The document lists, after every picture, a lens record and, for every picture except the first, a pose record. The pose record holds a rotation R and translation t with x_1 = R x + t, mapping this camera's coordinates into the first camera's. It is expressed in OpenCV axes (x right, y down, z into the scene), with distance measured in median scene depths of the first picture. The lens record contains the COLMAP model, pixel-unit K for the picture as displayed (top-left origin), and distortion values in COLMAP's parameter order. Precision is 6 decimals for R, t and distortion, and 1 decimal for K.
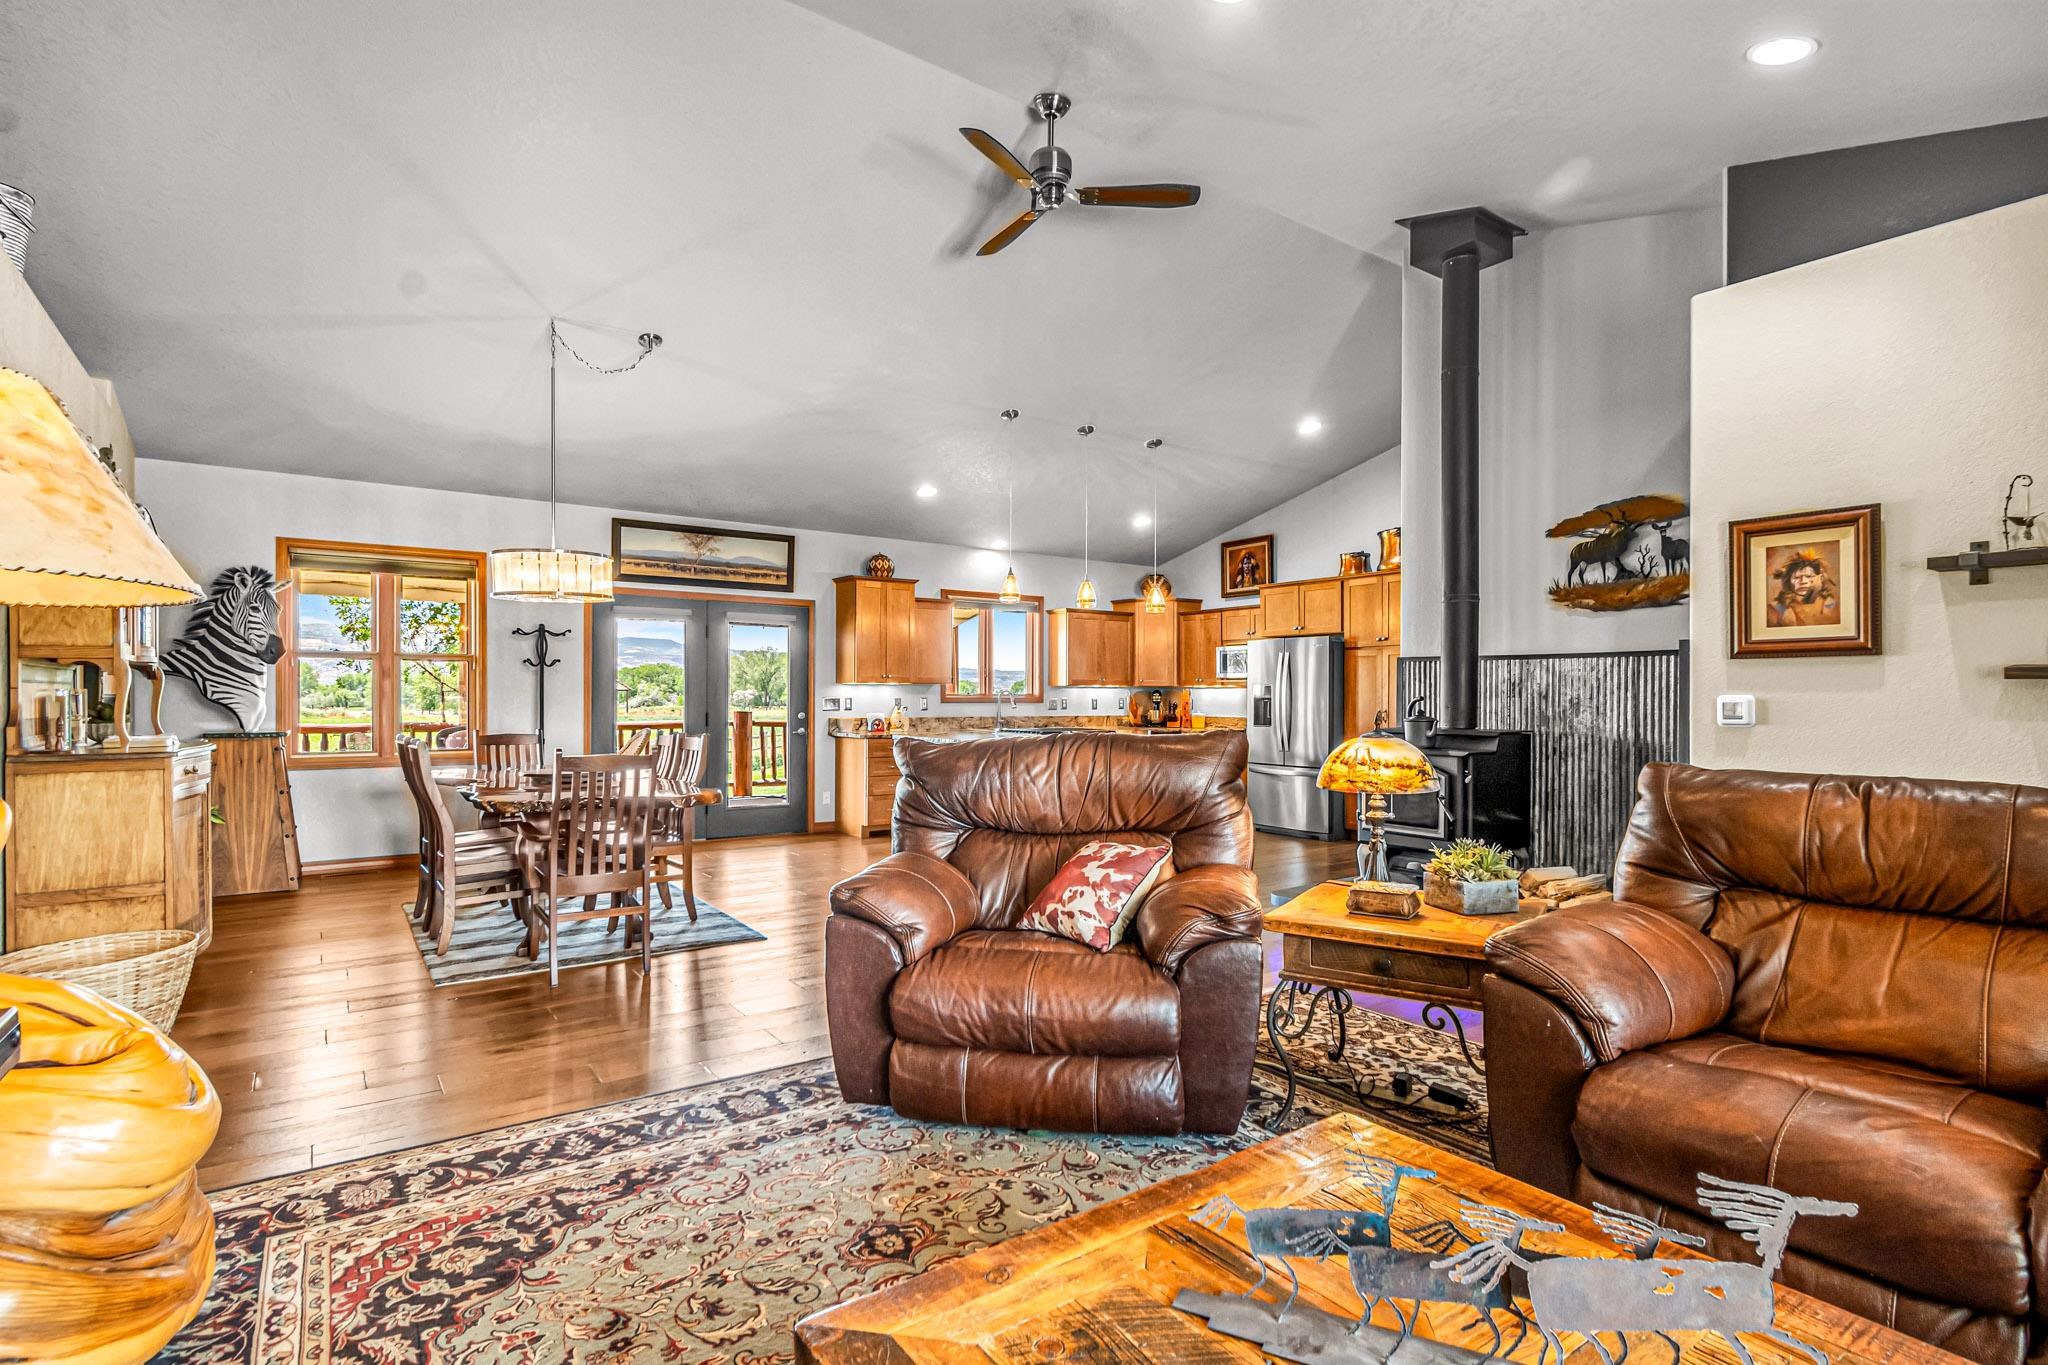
lens RADIAL K [[987.7, 0, 1014.3], [0, 987.7, 698.4], [0, 0, 1]] dist [-0.000932, 0.000286]
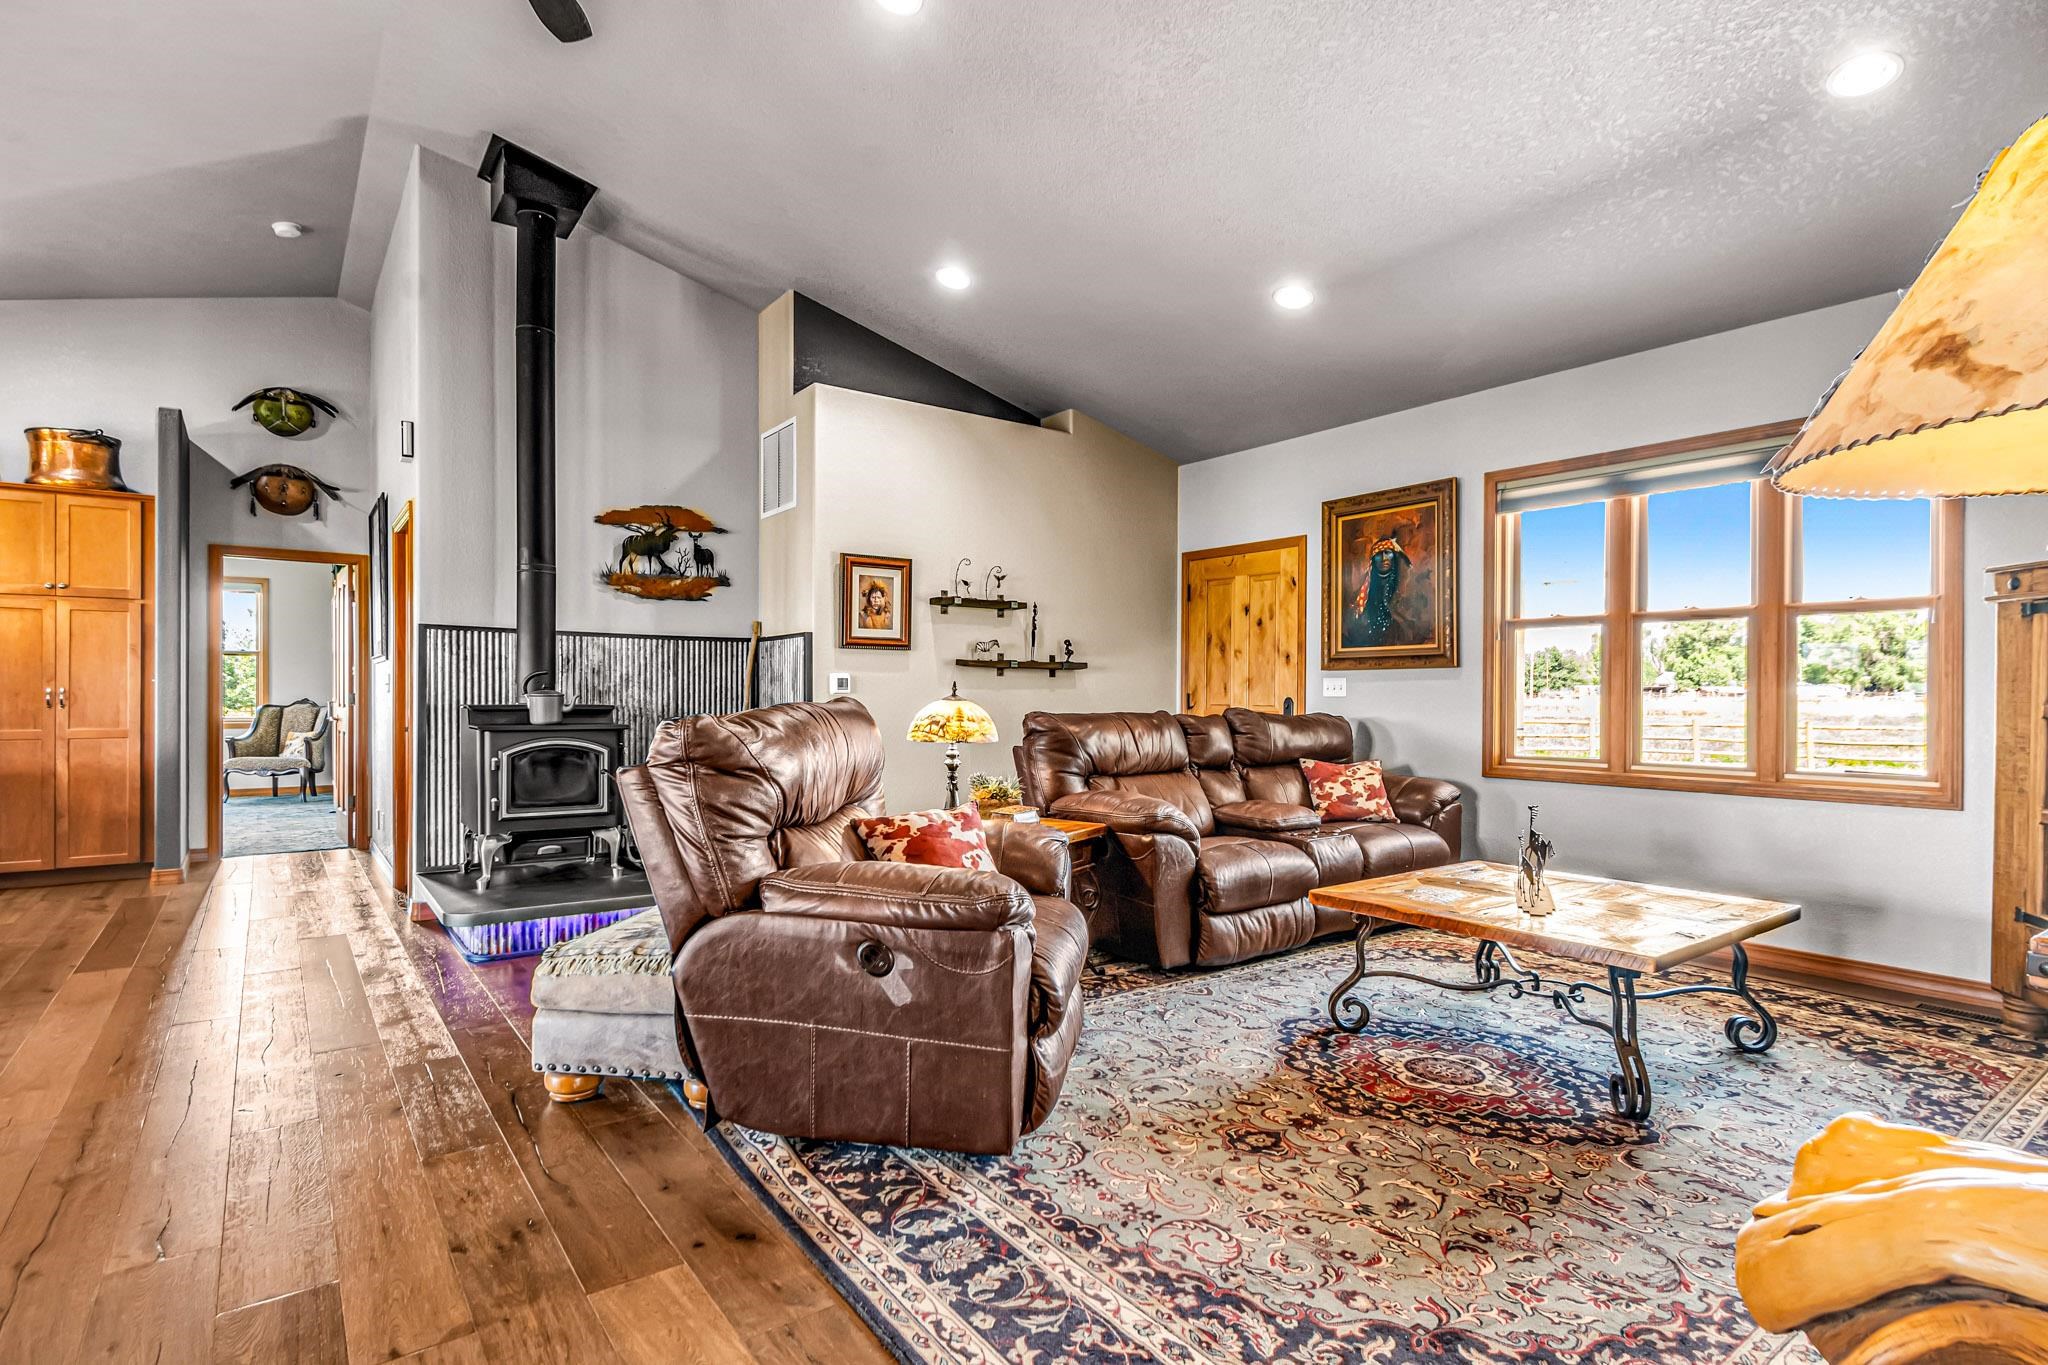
lens RADIAL K [[1009.4, 0, 1014.7], [0, 1009.4, 696.4], [0, 0, 1]] dist [0.001073, -0.003426]
pose [[-0.013569, -0.005933, 0.999890, -0.442712], [-0.004668, 0.999972, 0.005870, 0.012256], [-0.999897, -0.004588, -0.013597, 0.449055]]
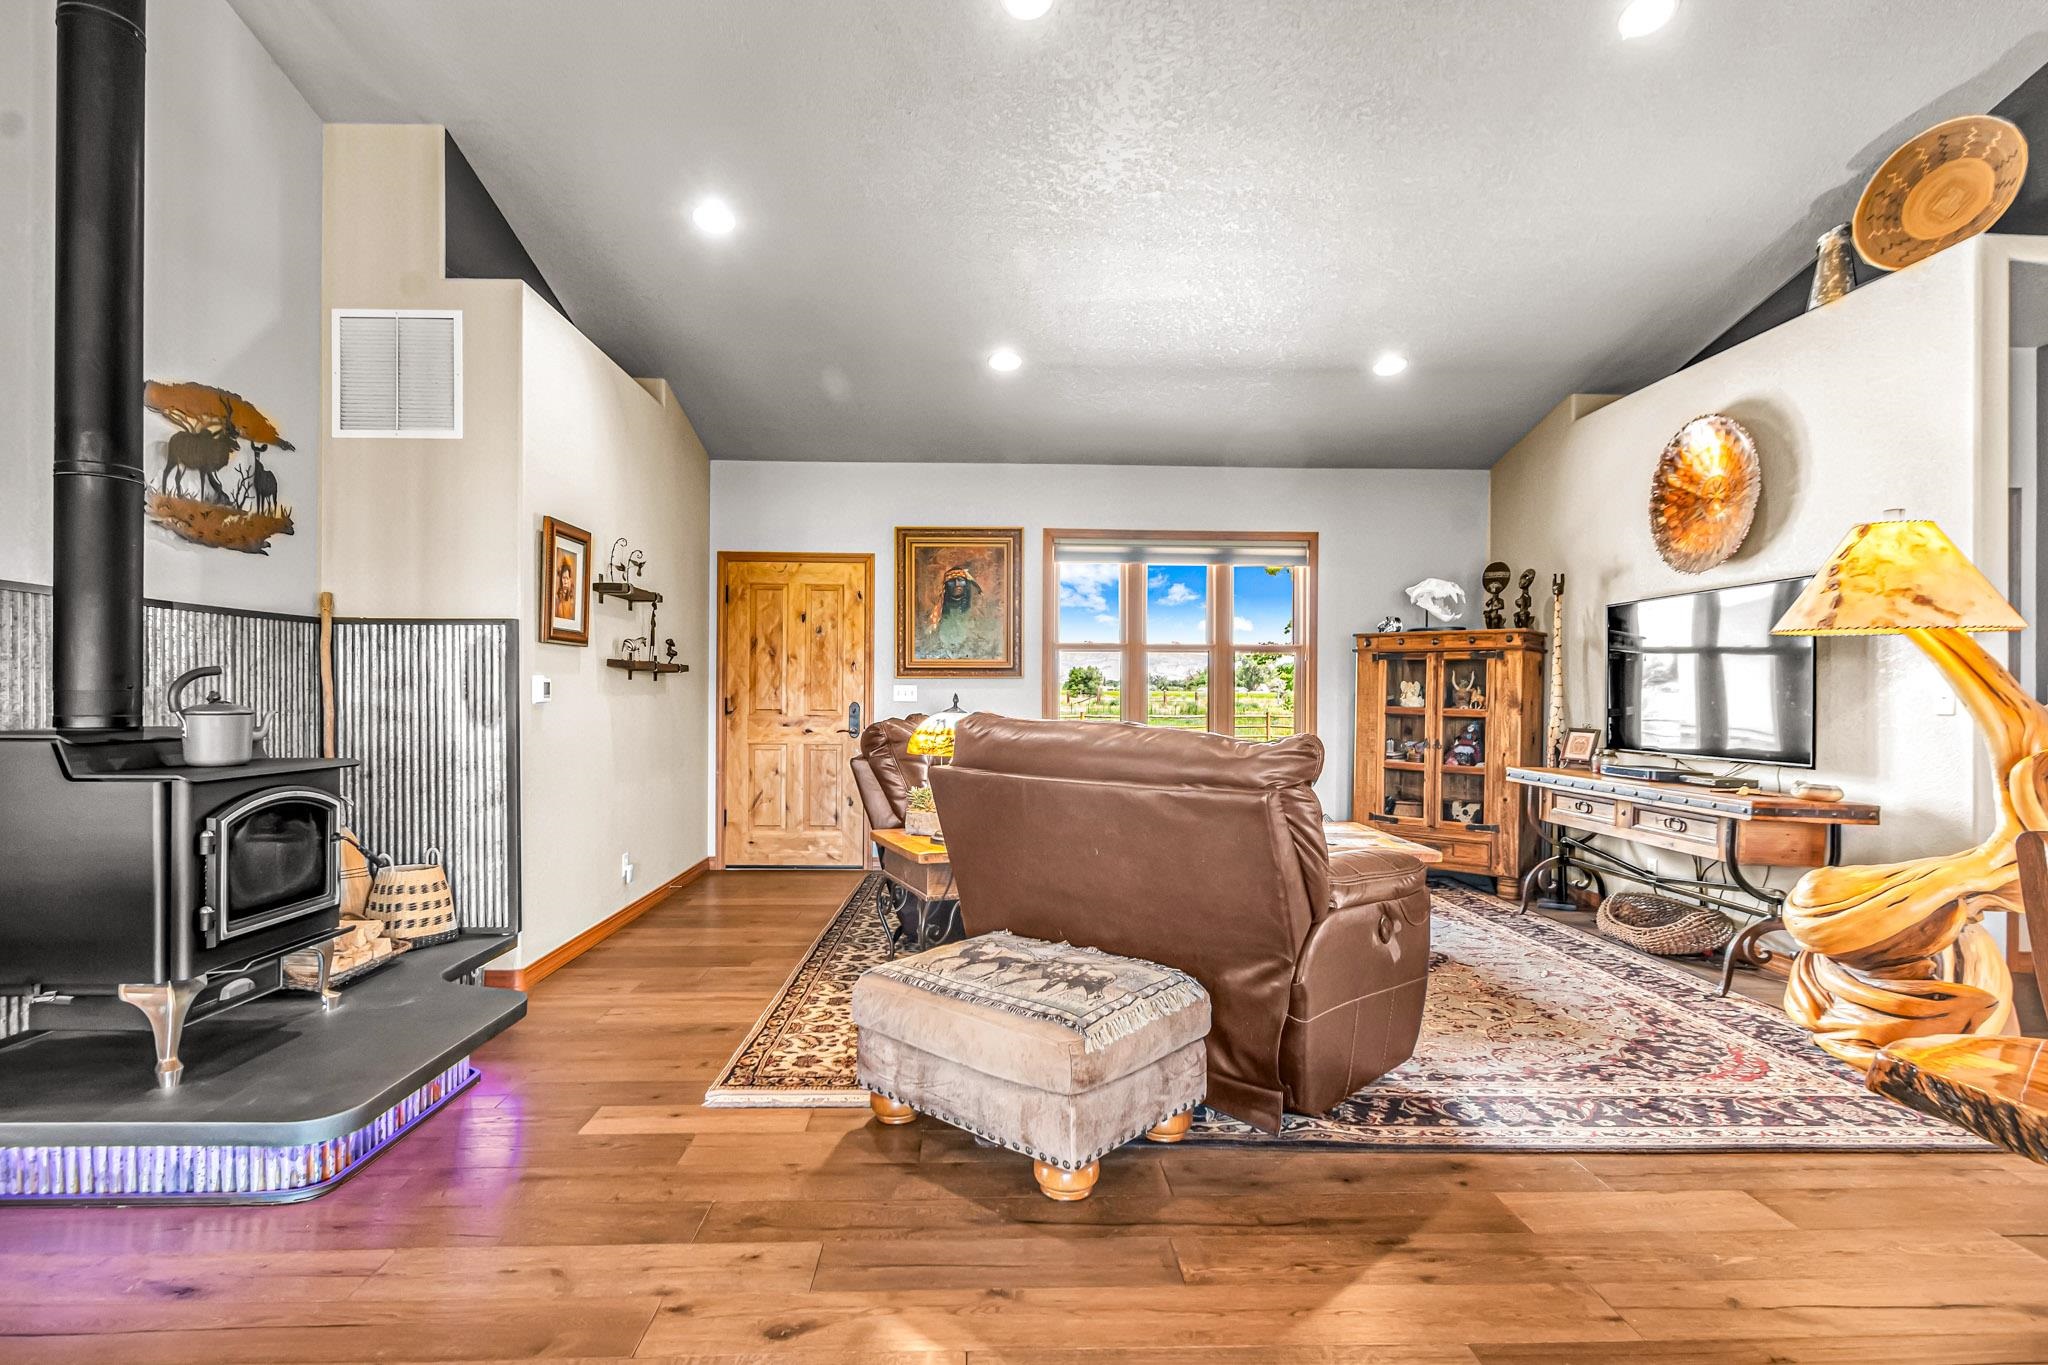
lens RADIAL K [[1009.4, 0, 1008.8], [0, 1009.4, 697.6], [0, 0, 1]] dist [0.001073, -0.003426]
pose [[-0.829622, -0.010194, 0.558232, -0.186215], [-0.009007, 0.999948, 0.004875, 0.006431], [-0.558252, -0.000984, -0.829671, 0.959607]]
